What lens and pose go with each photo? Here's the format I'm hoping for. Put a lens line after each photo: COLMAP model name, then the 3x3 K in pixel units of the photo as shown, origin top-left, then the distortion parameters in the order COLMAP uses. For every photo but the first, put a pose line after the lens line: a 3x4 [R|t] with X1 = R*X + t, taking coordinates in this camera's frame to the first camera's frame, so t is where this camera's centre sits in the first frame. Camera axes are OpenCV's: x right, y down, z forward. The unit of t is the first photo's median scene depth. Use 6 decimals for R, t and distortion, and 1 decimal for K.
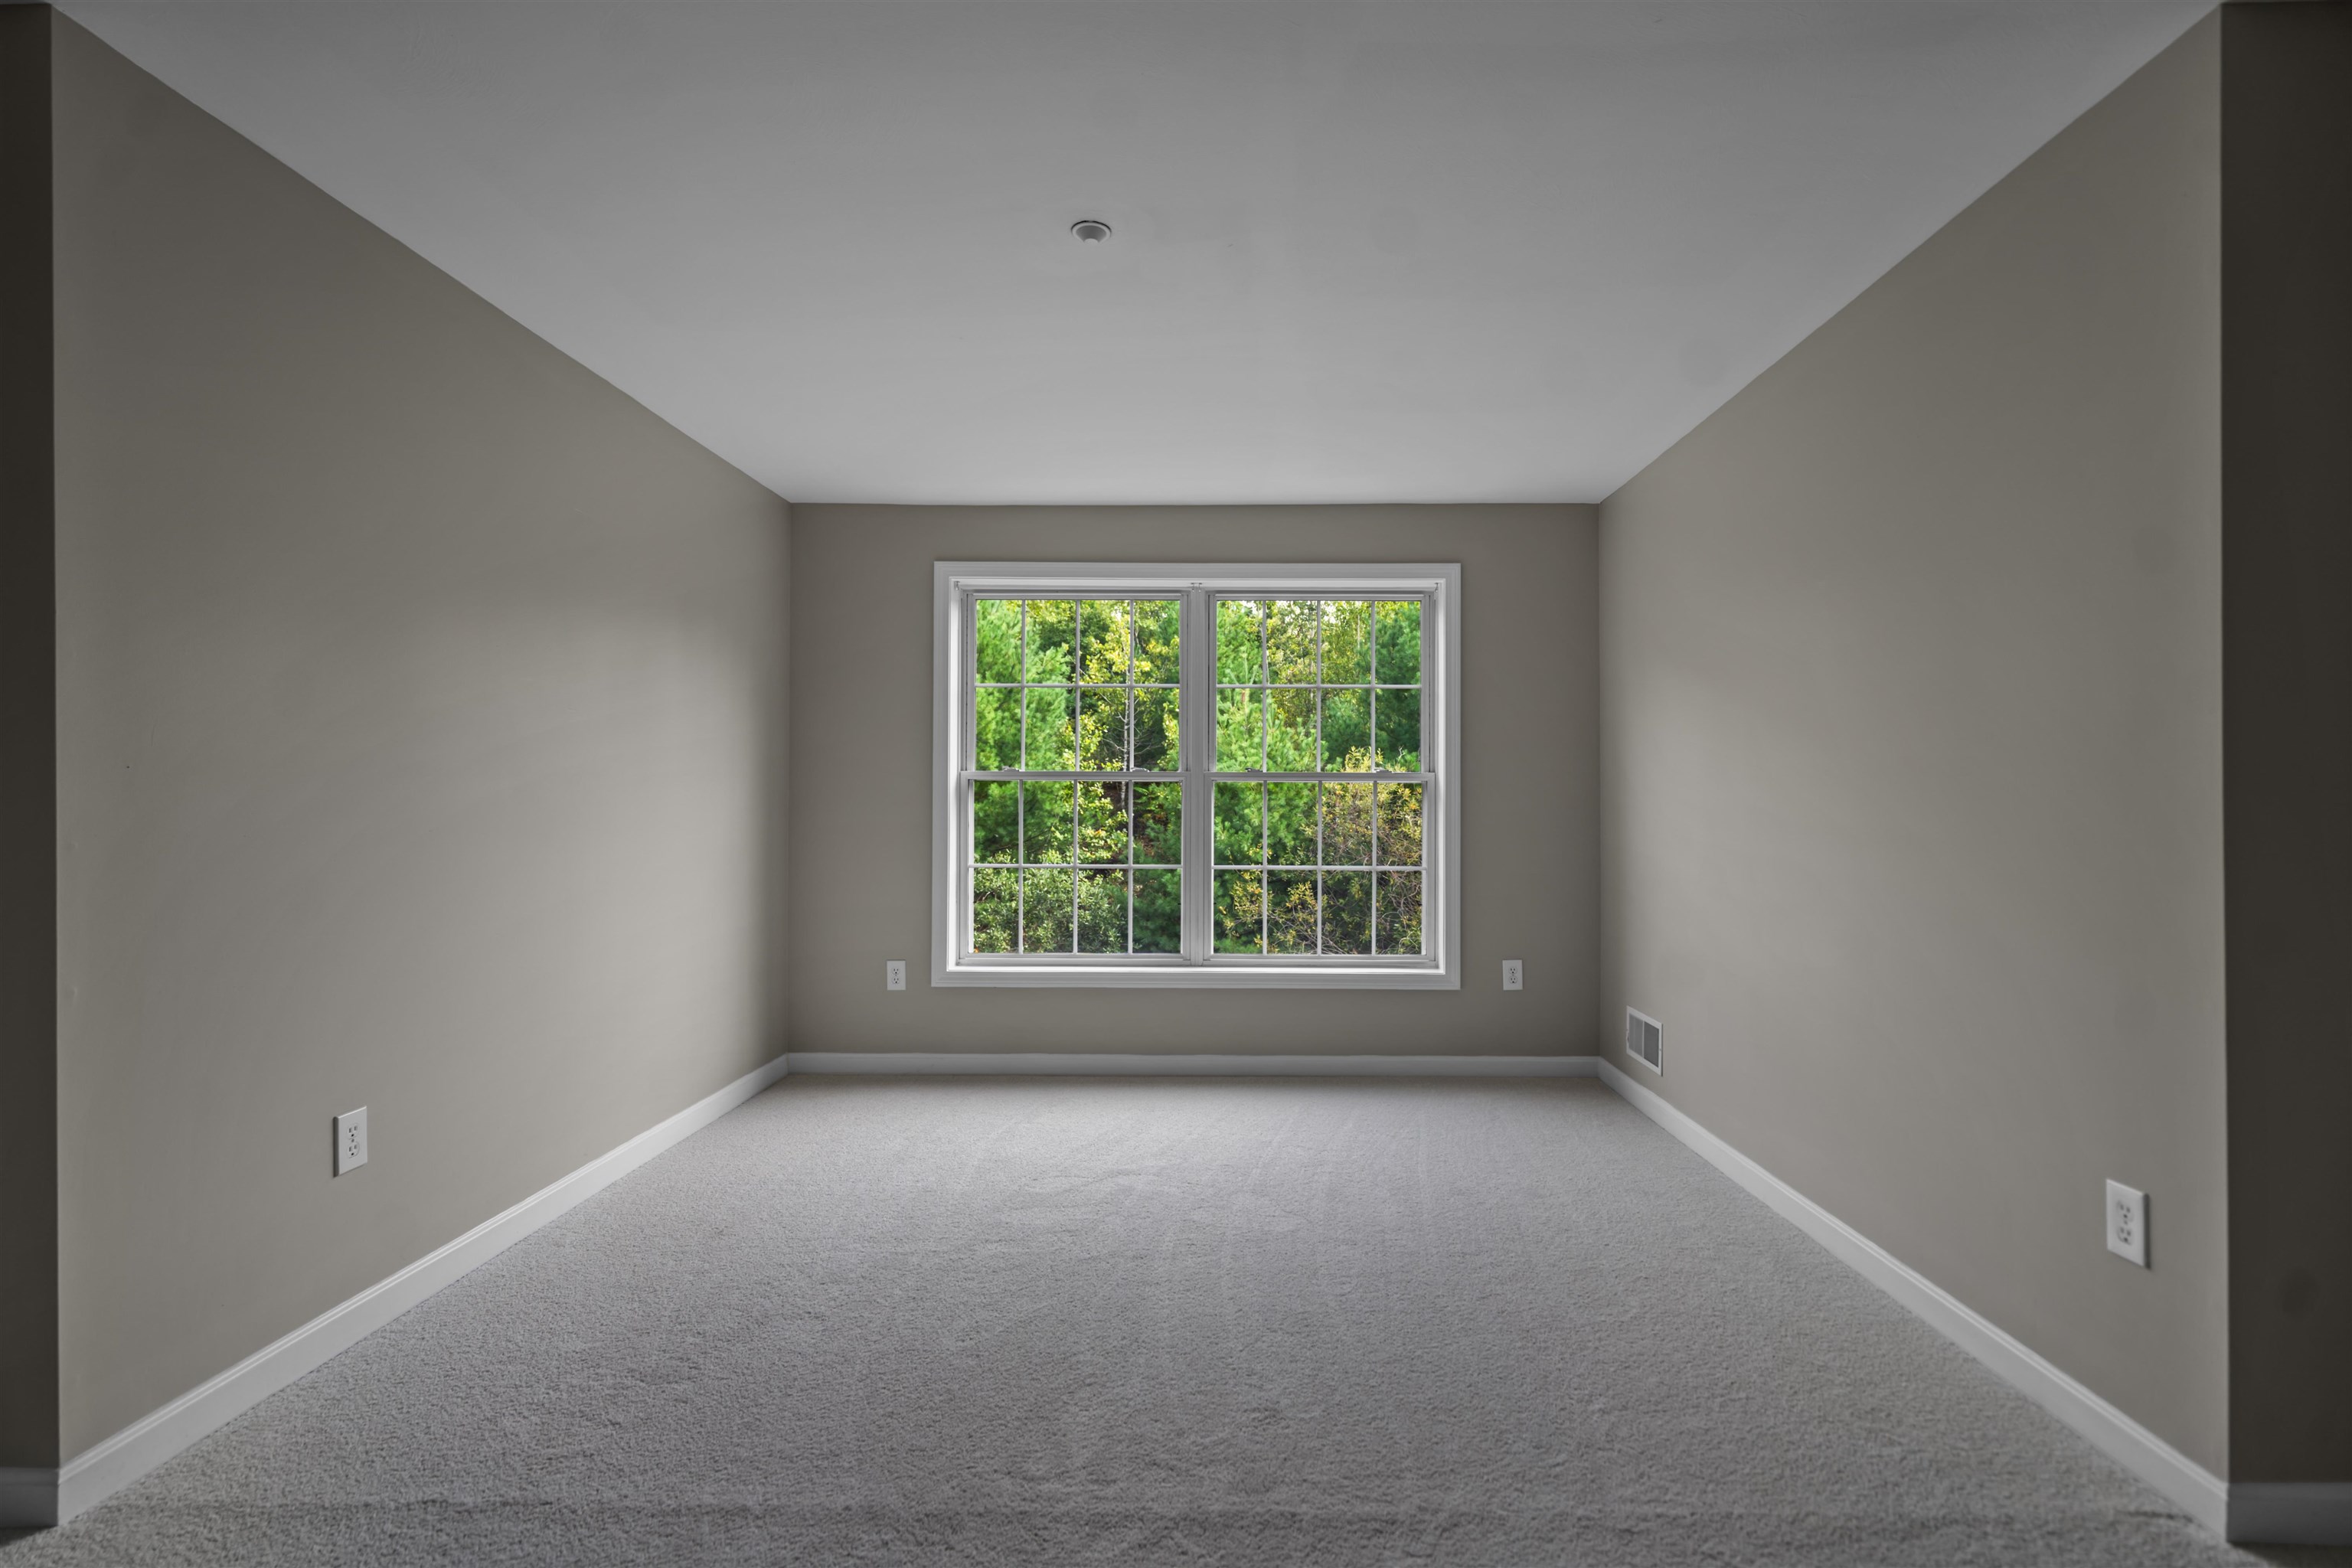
lens RADIAL K [[1079.7, 0, 1234.9], [0, 1079.7, 823.9], [0, 0, 1]] dist [-0.002513, 0.002917]
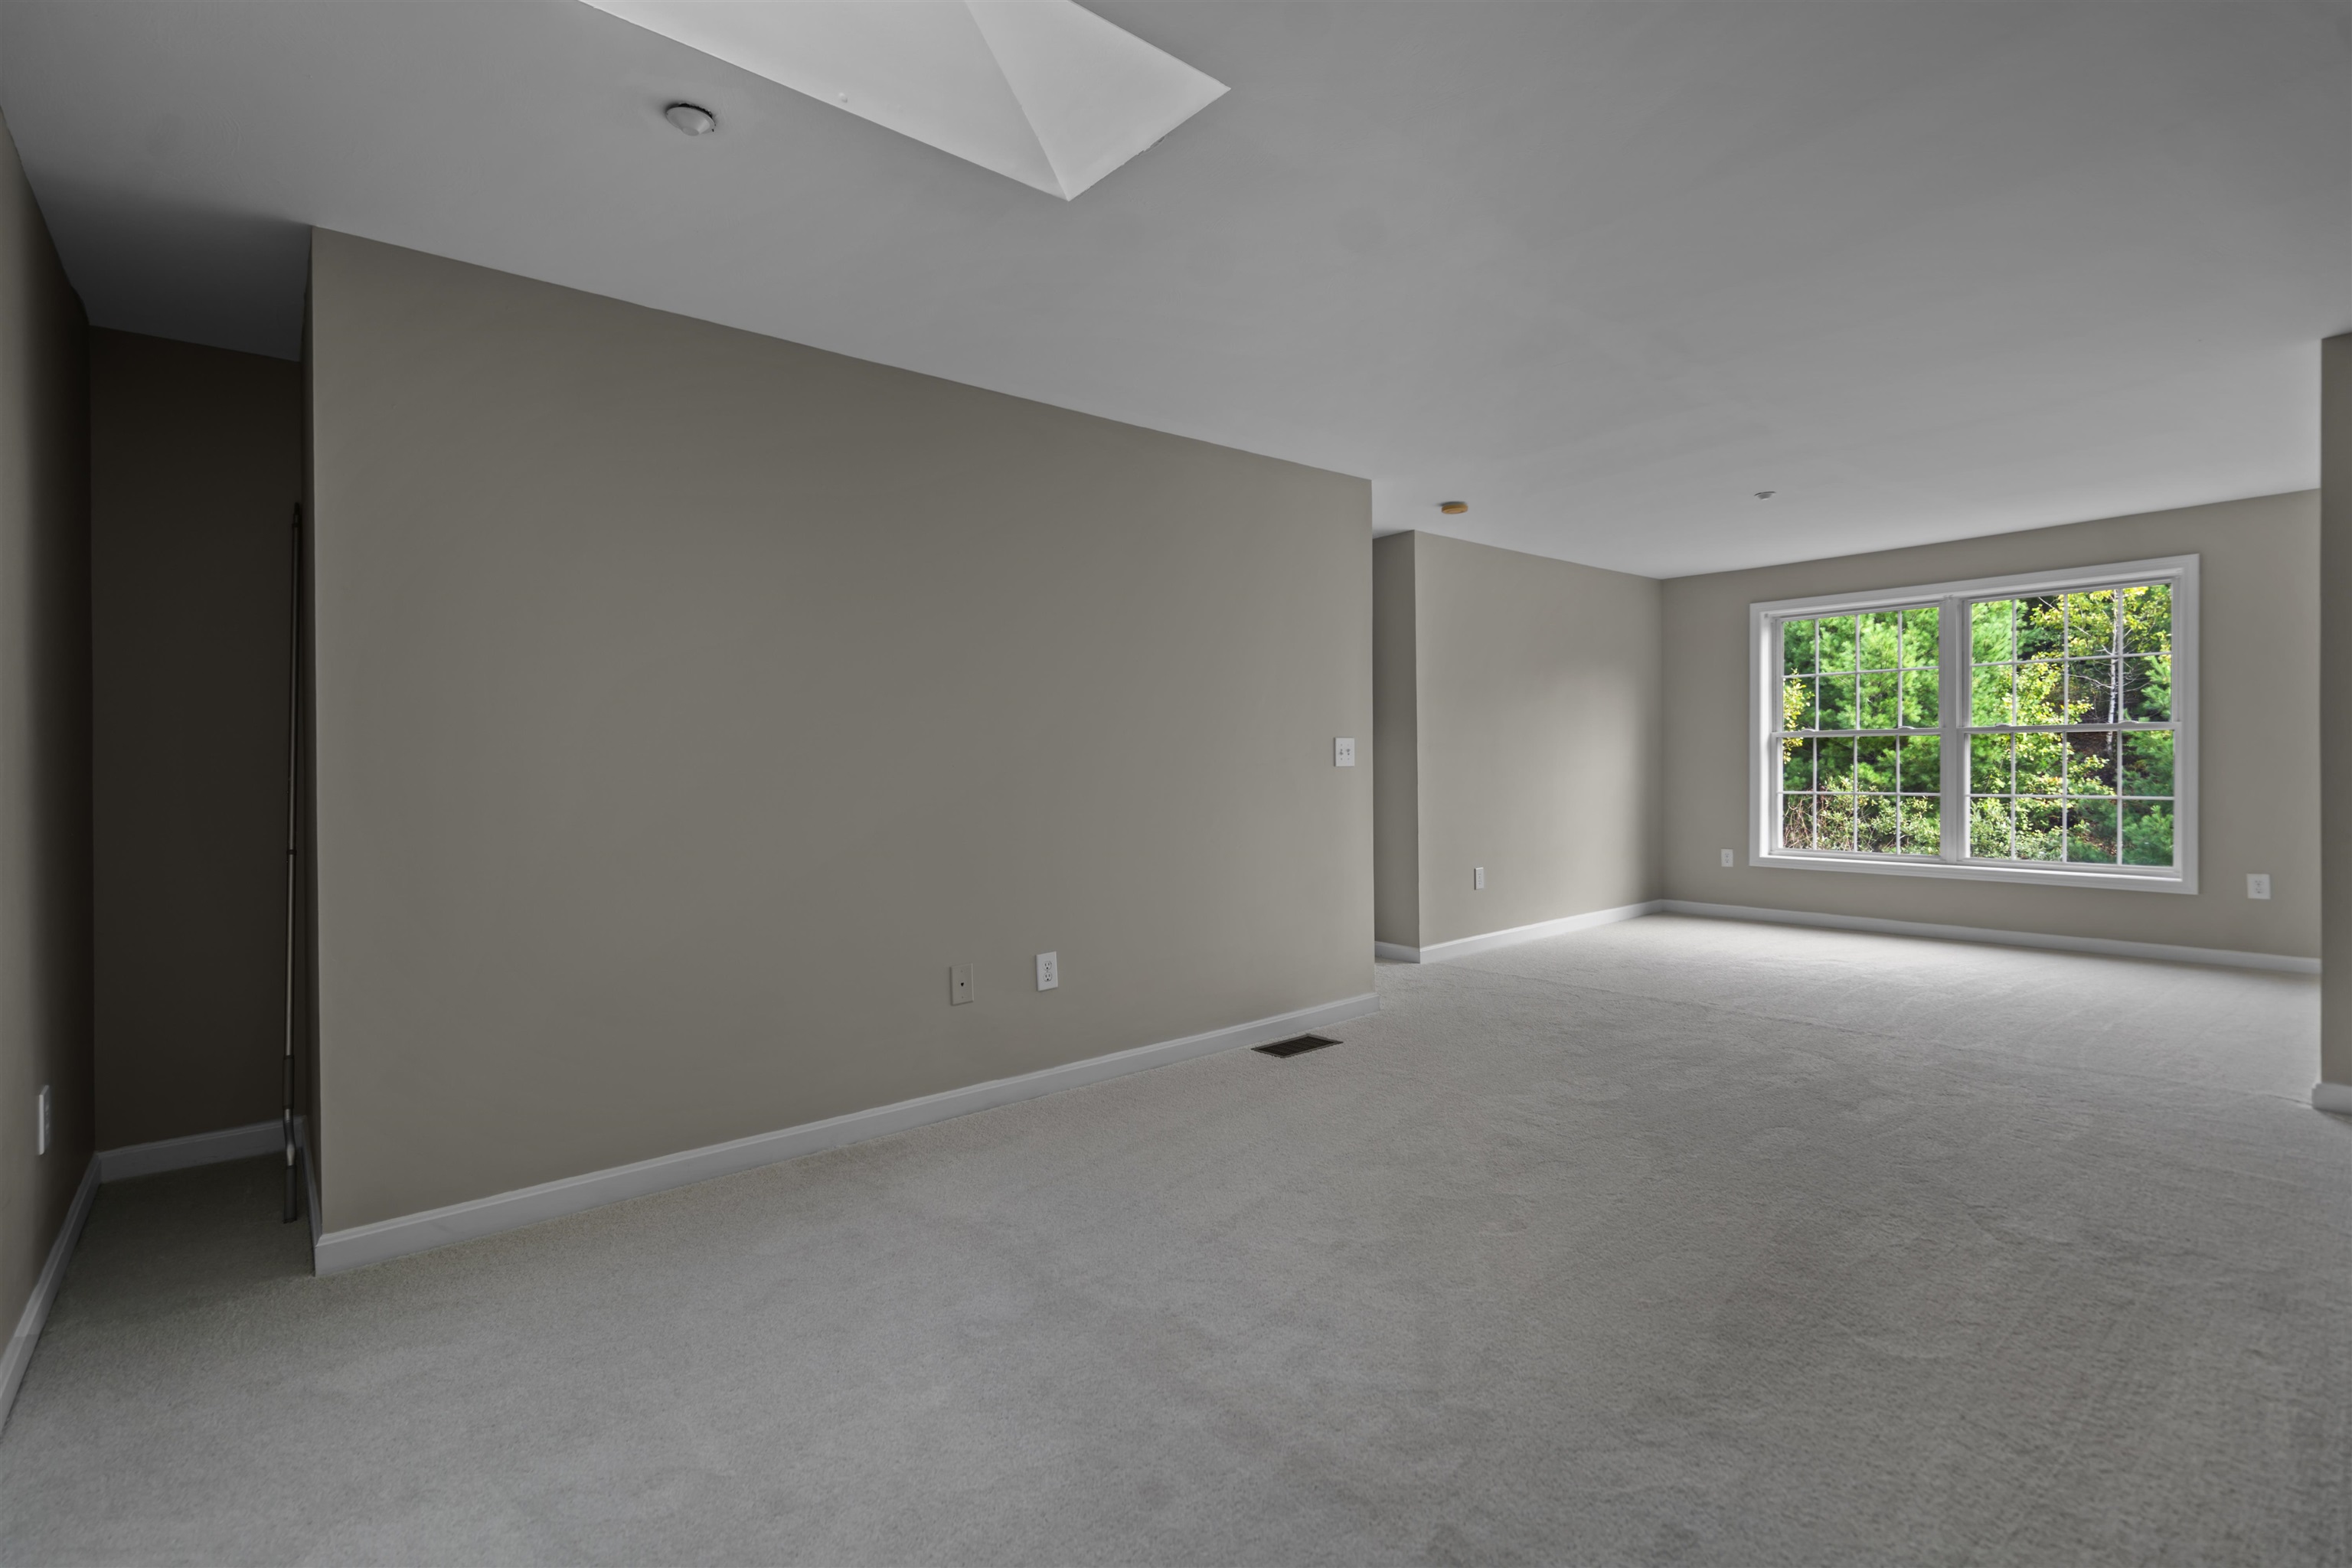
lens RADIAL K [[1079.7, 0, 1179.3], [0, 1079.7, 785.8], [0, 0, 1]] dist [-0.002513, 0.002917]
pose [[0.642472, 0.007405, -0.766273, 0.412235], [-0.000136, 0.999954, 0.009549, 0.016080], [0.766309, -0.006031, 0.642444, -0.700746]]
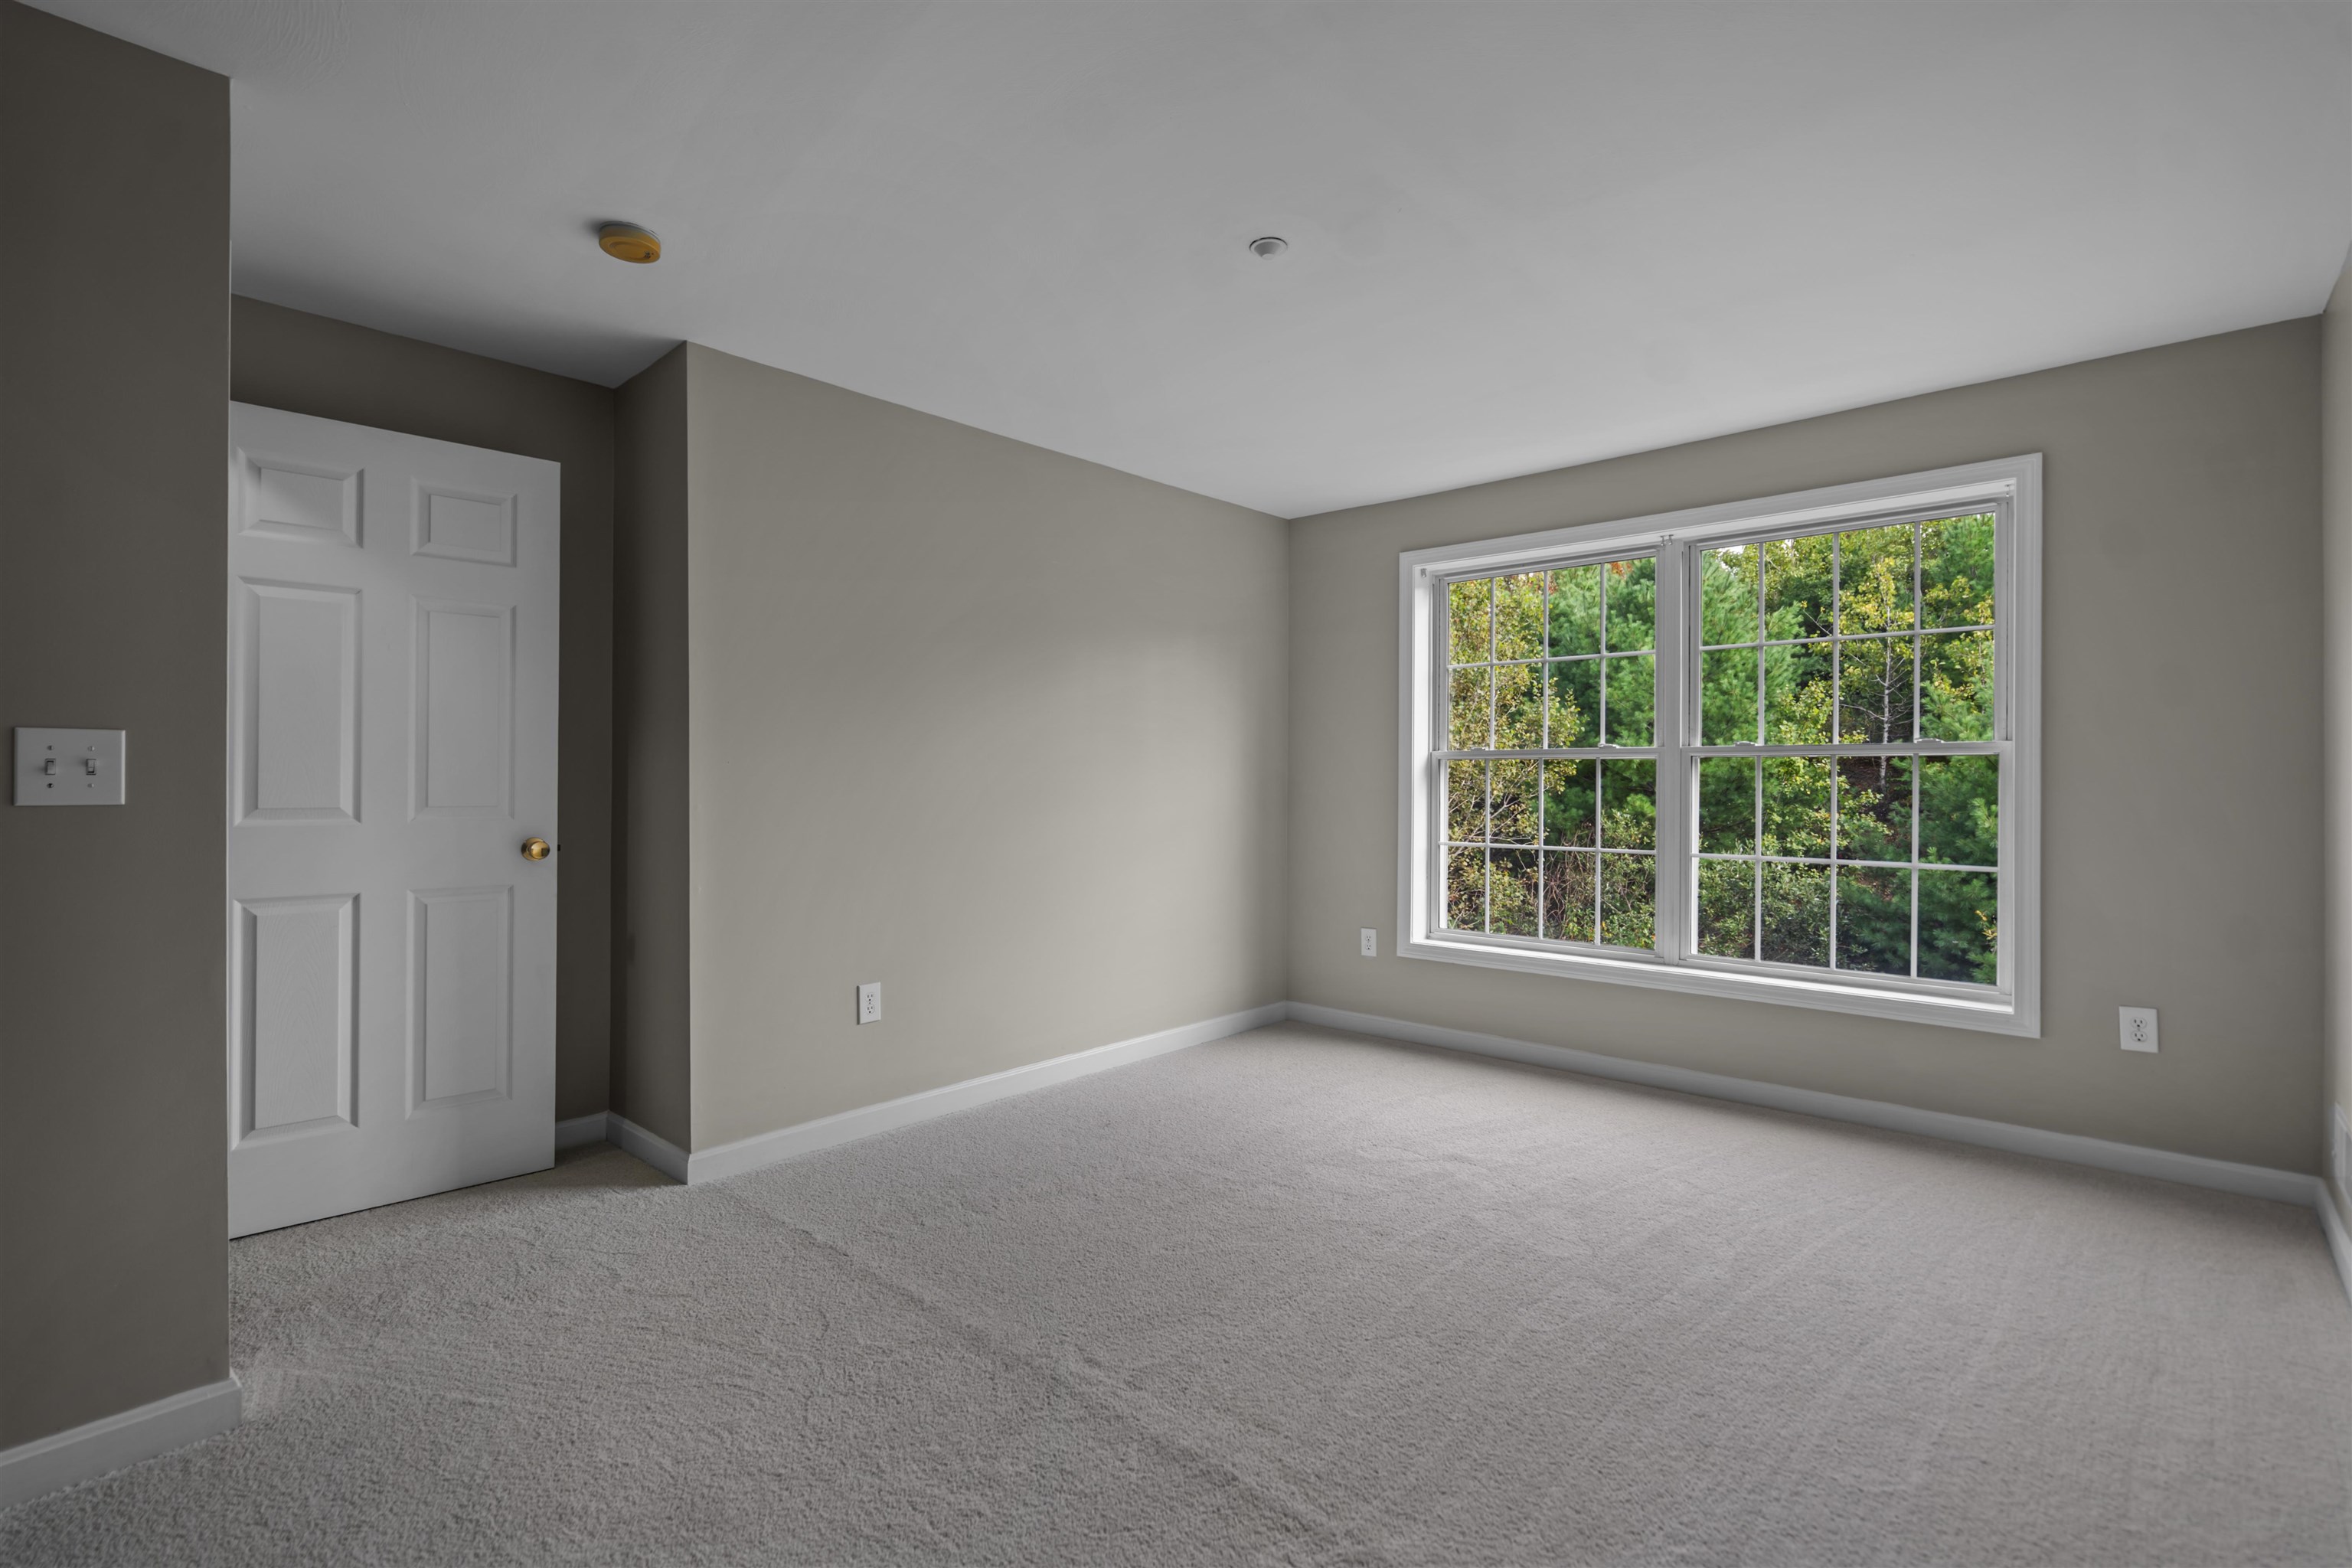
lens RADIAL K [[1079.7, 0, 1194.9], [0, 1079.7, 794.2], [0, 0, 1]] dist [-0.002513, 0.002917]
pose [[0.747438, 0.006306, -0.664302, 0.270980], [-0.011851, 0.999922, -0.003842, -0.000526], [0.664226, 0.010744, 0.747455, 0.080366]]
